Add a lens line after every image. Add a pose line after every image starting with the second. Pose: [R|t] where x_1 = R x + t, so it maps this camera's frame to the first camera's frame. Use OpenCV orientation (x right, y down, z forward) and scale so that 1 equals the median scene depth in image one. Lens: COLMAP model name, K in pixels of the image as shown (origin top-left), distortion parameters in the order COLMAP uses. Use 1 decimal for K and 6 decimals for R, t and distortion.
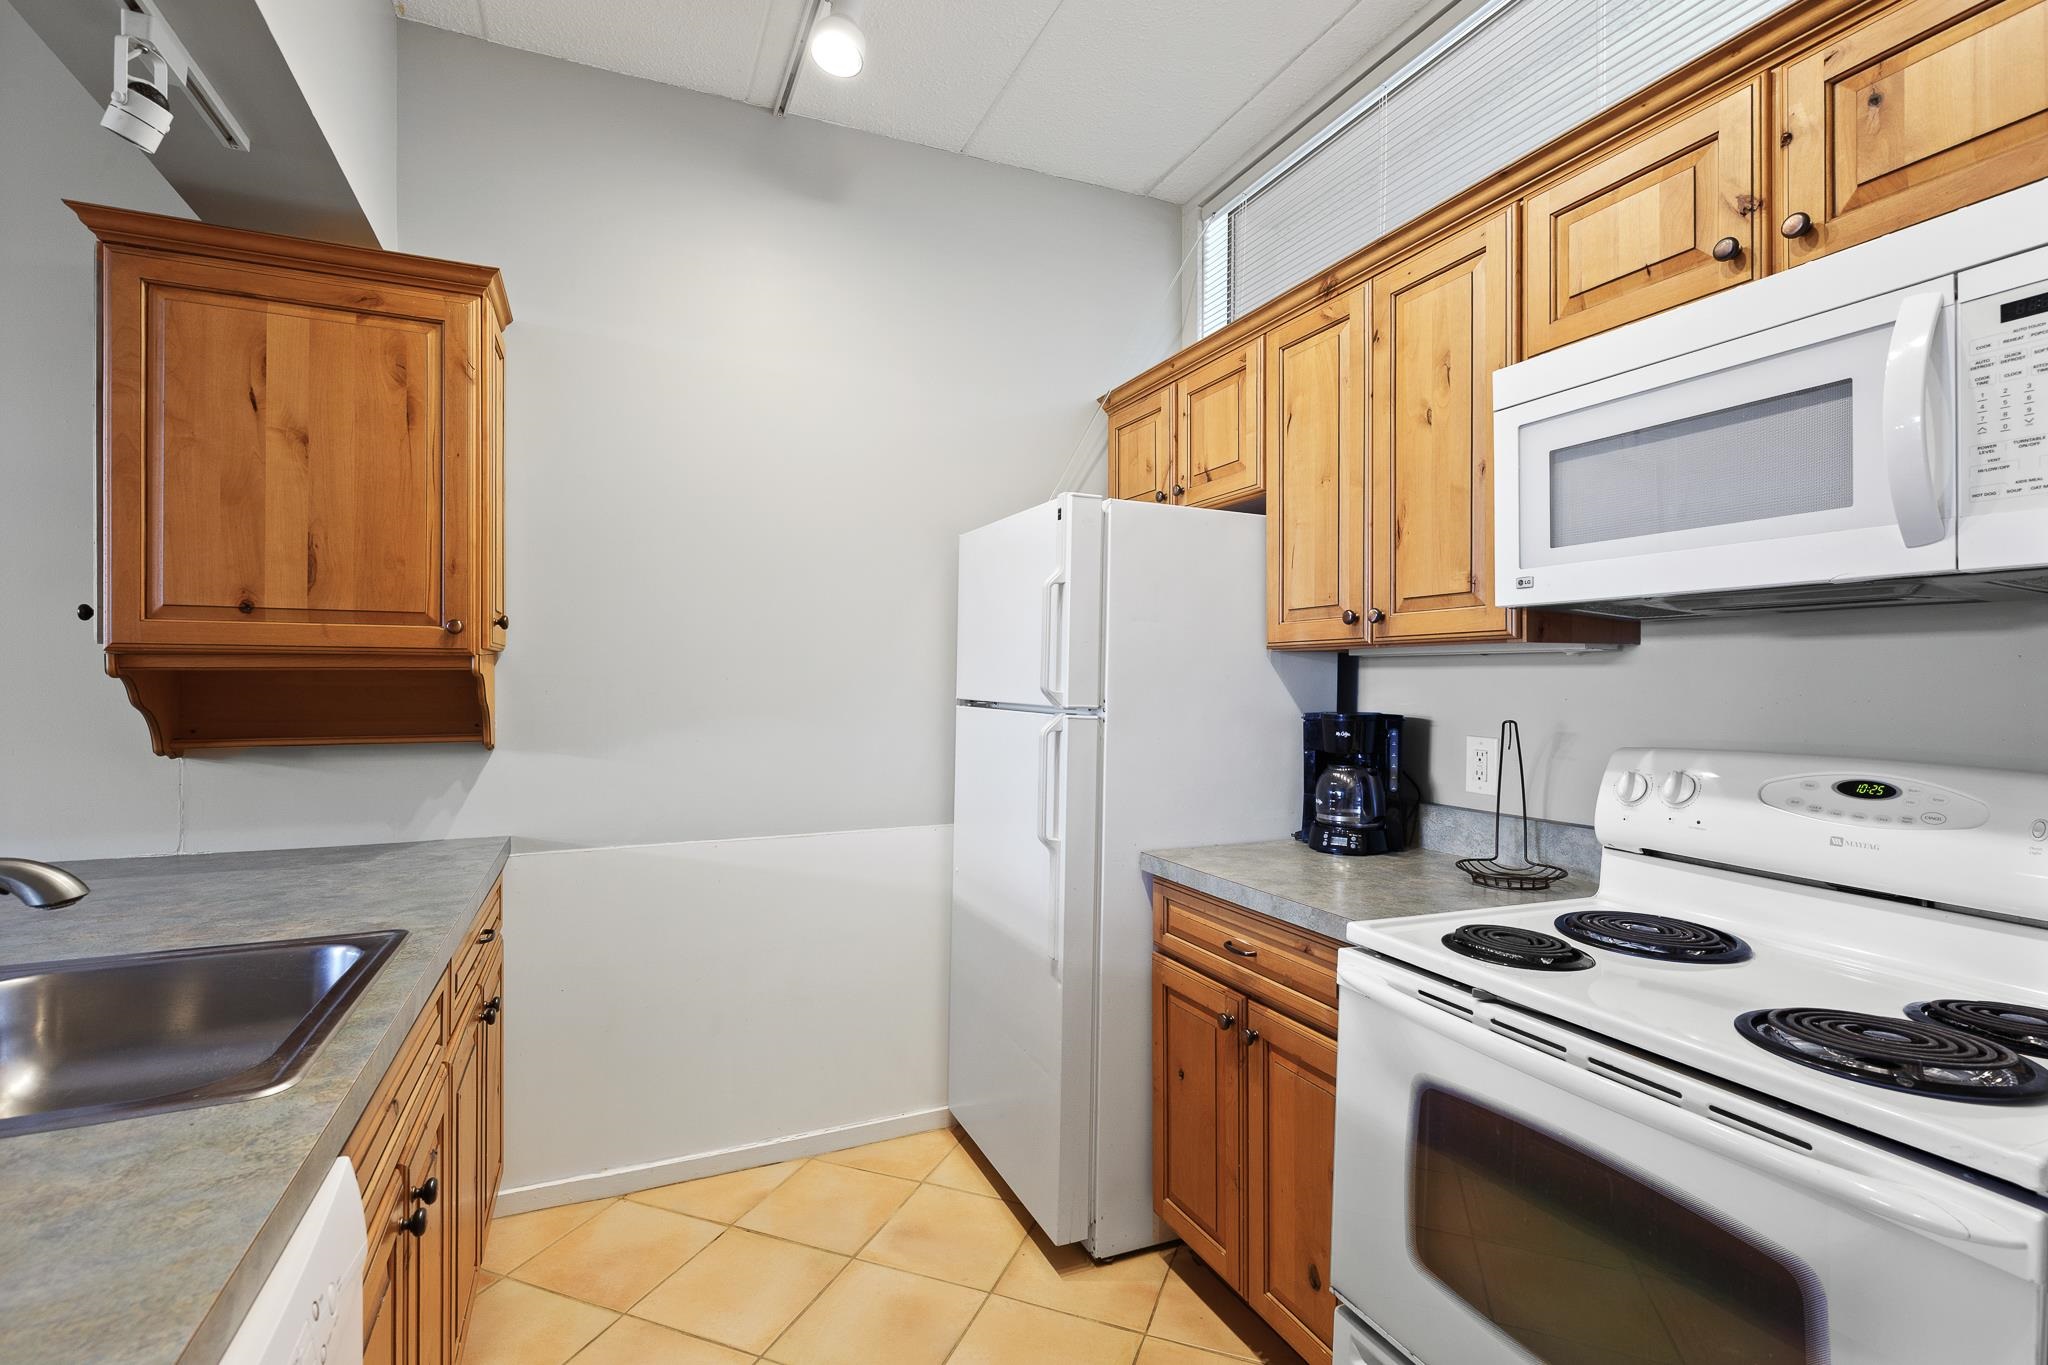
lens RADIAL K [[948.0, 0, 1022.8], [0, 948.0, 687.5], [0, 0, 1]] dist [0.001164, -0.000551]
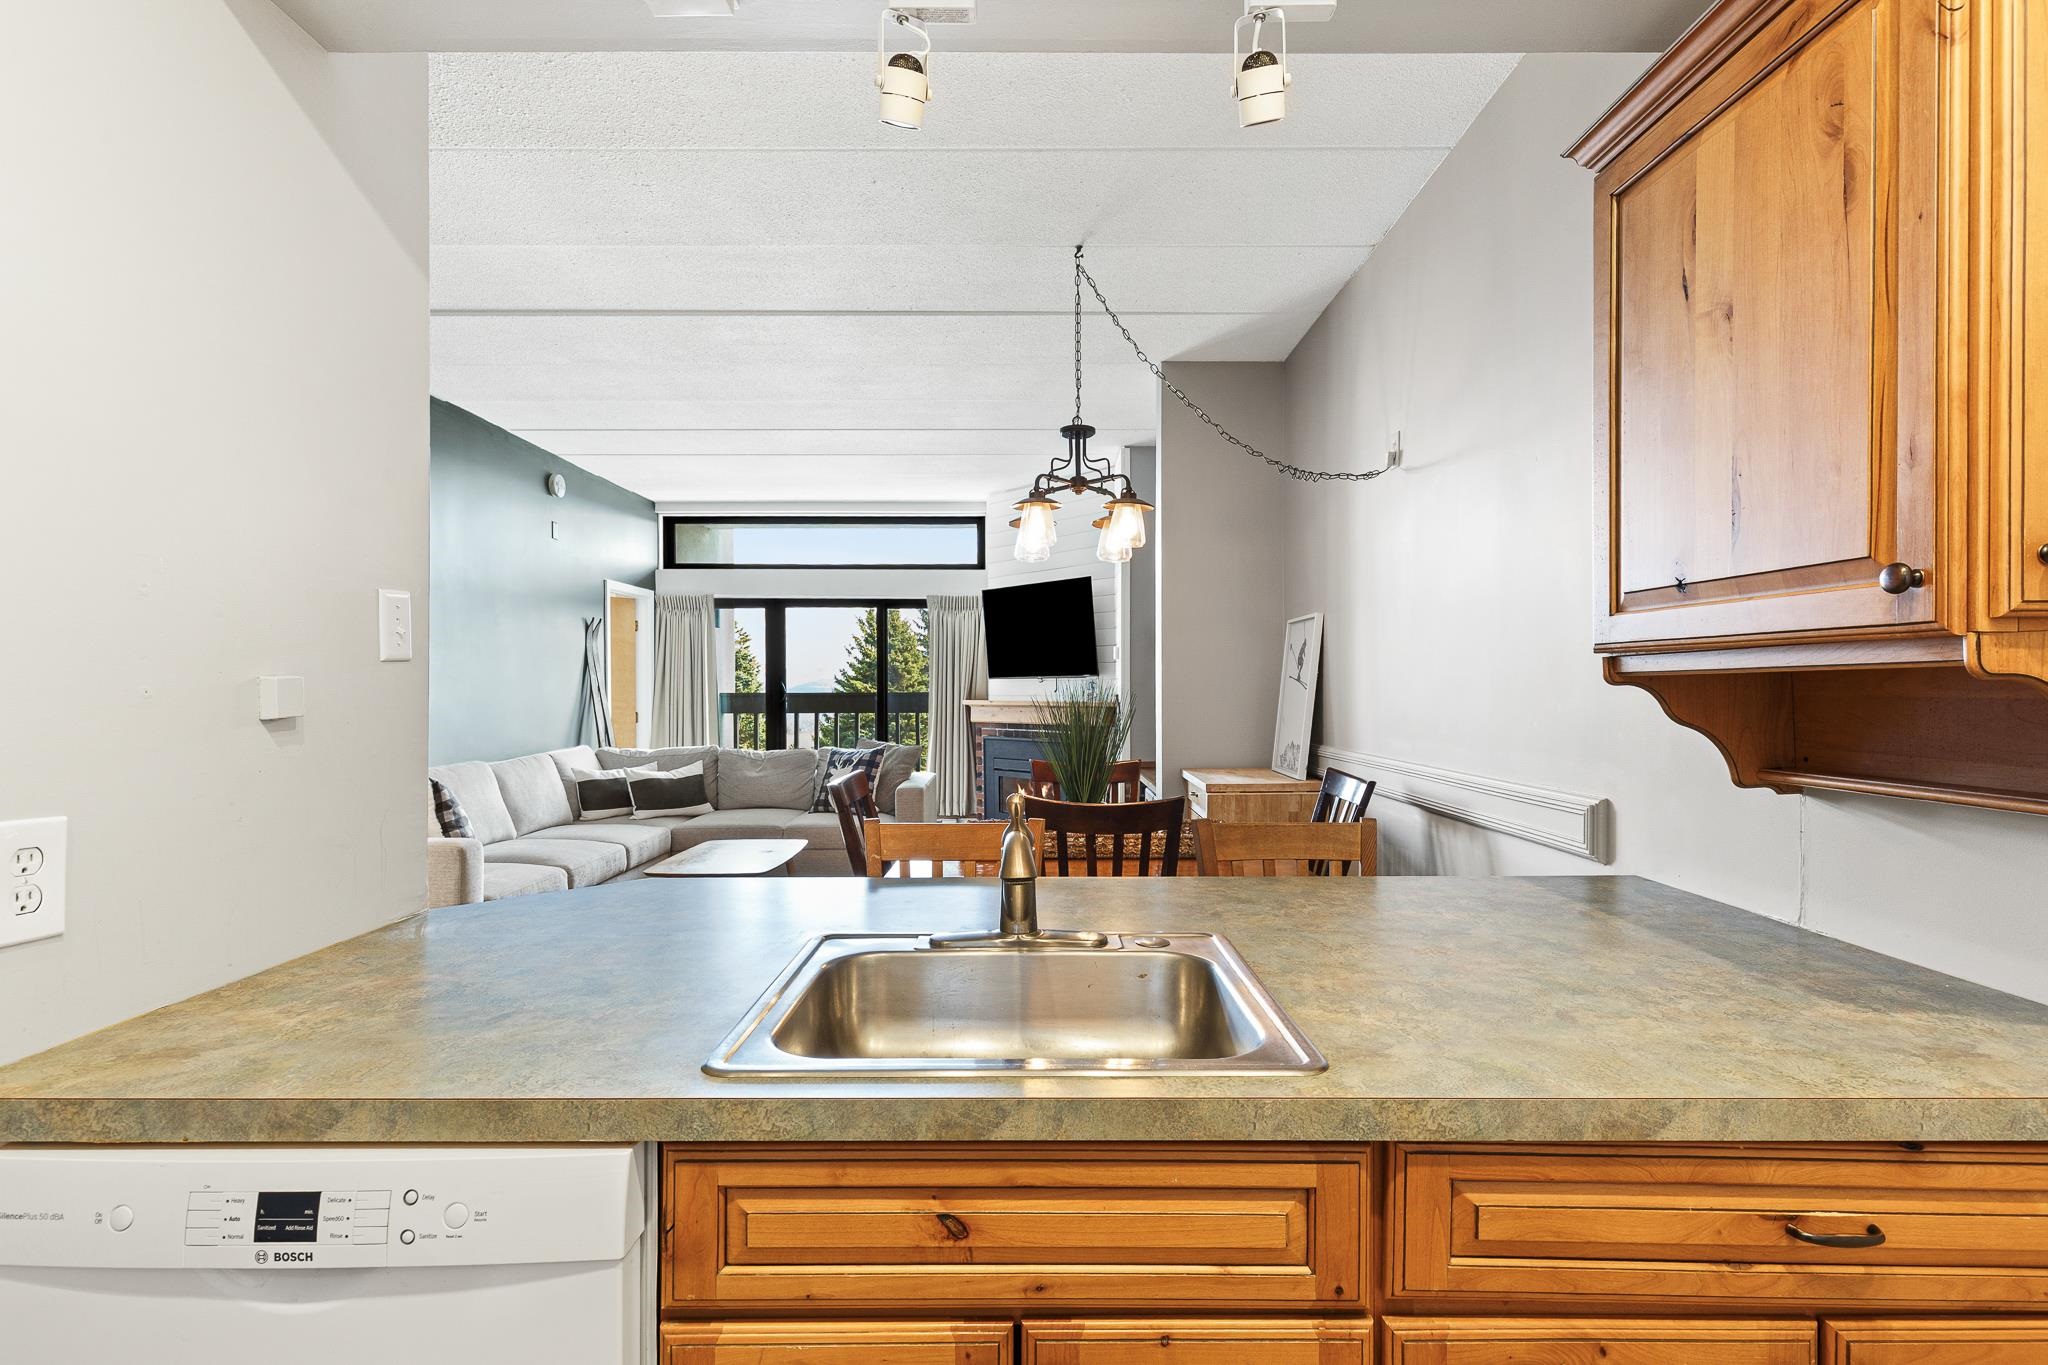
lens RADIAL K [[970.7, 0, 1030.5], [0, 970.7, 694.4], [0, 0, 1]] dist [0.002442, 0.000224]
pose [[-0.398899, 0.005426, -0.916979, 0.034378], [-0.004360, 0.999960, 0.007814, -0.006676], [0.916984, 0.007114, -0.398860, 0.814889]]
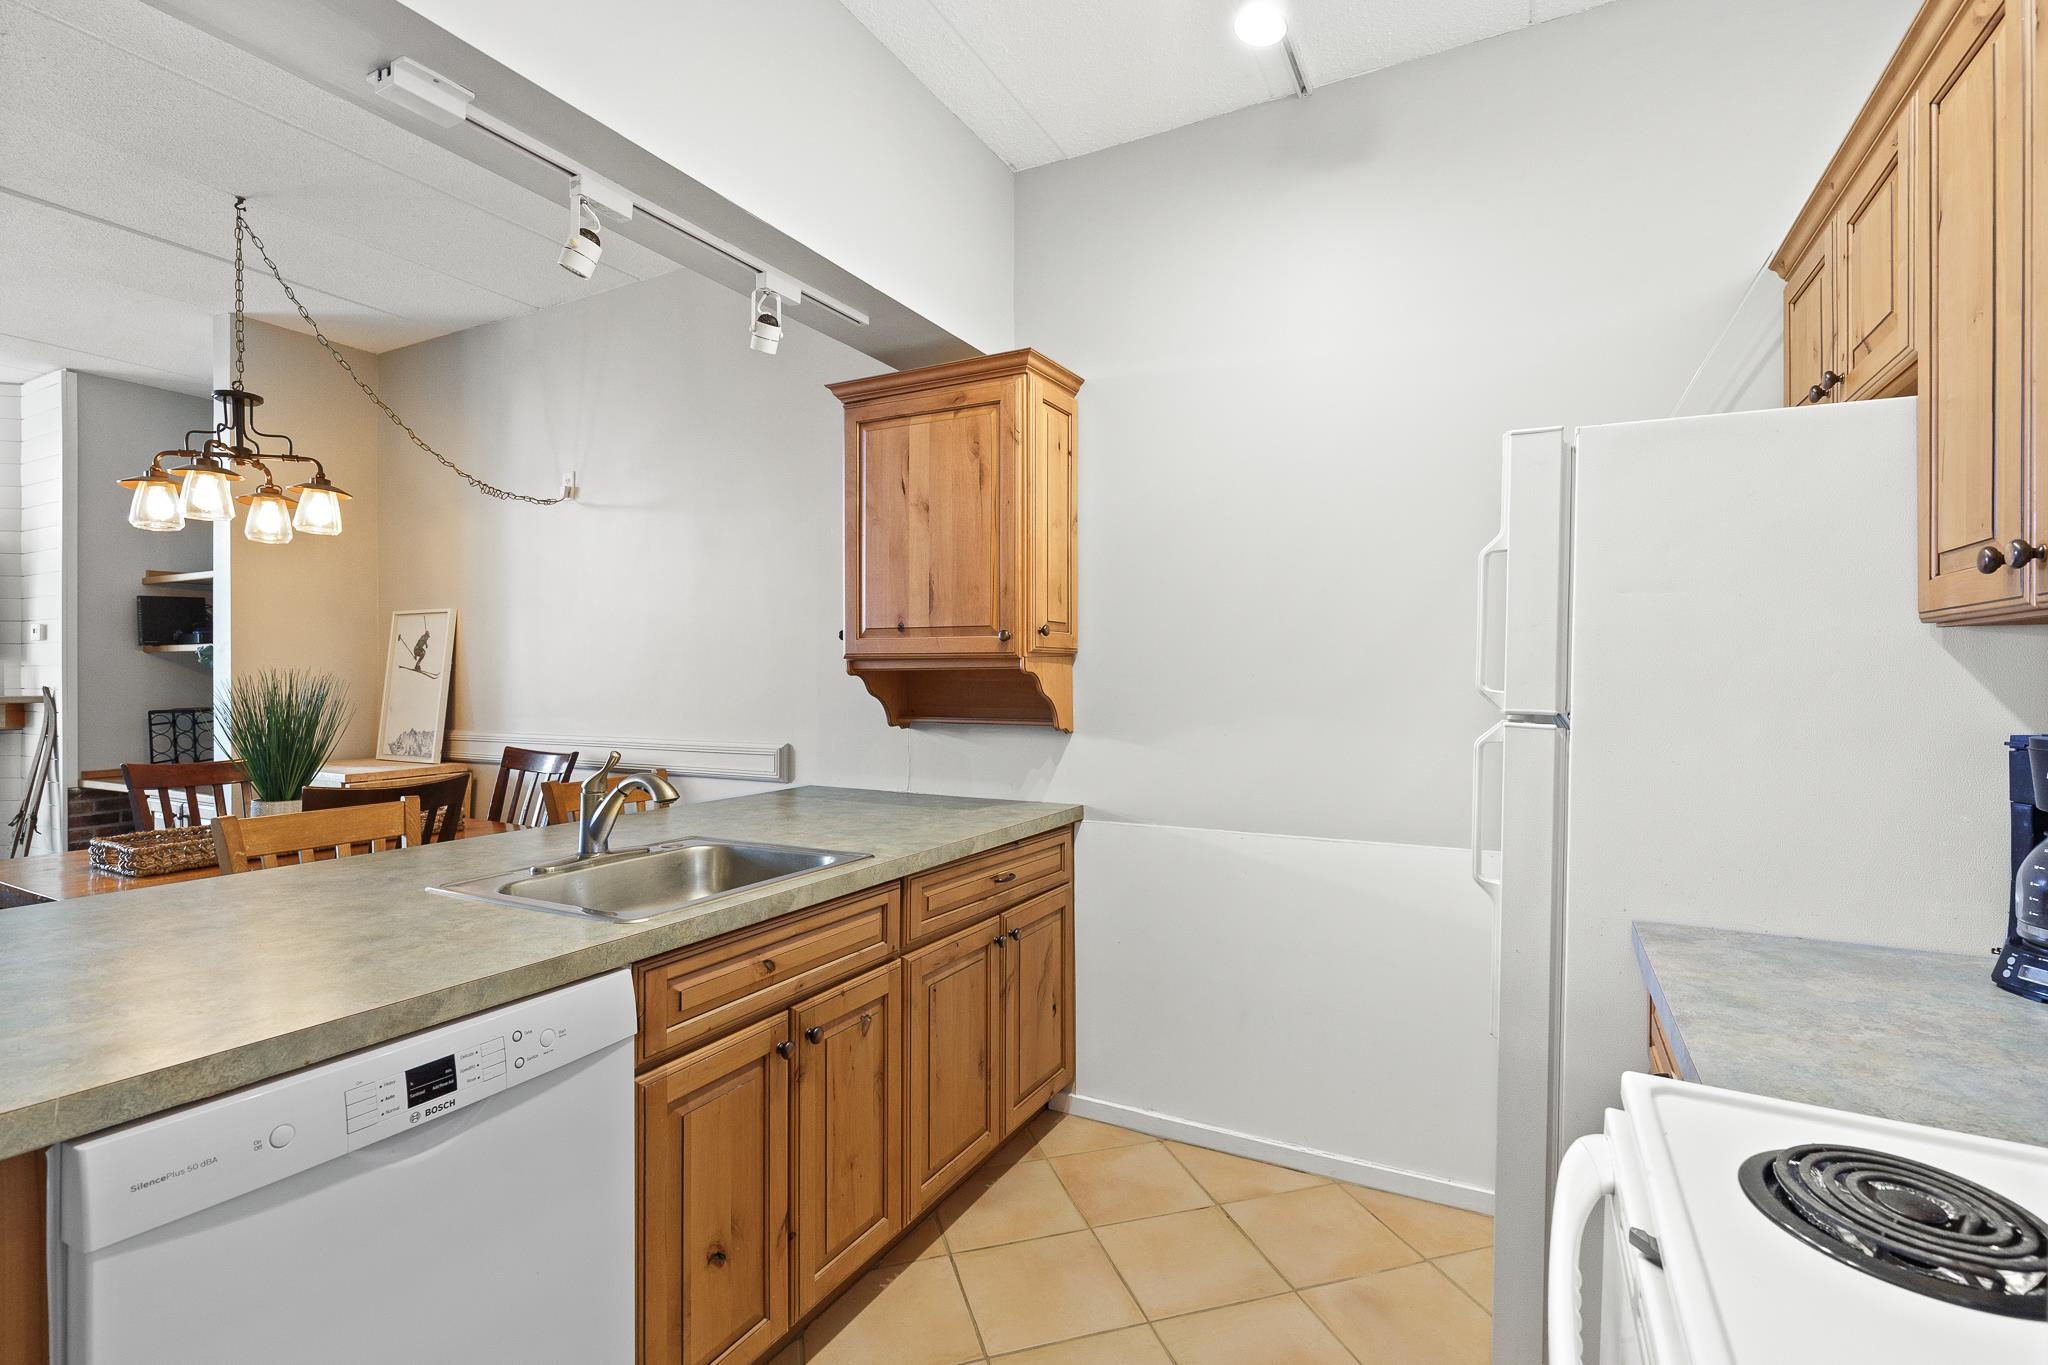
lens RADIAL K [[943.3, 0, 1034.2], [0, 943.3, 681.0], [0, 0, 1]] dist [0.004911, -0.000140]
pose [[0.622743, 0.001991, -0.782424, 0.443097], [-0.002652, 0.999996, 0.000434, -0.003260], [0.782422, 0.001804, 0.622746, 0.239555]]
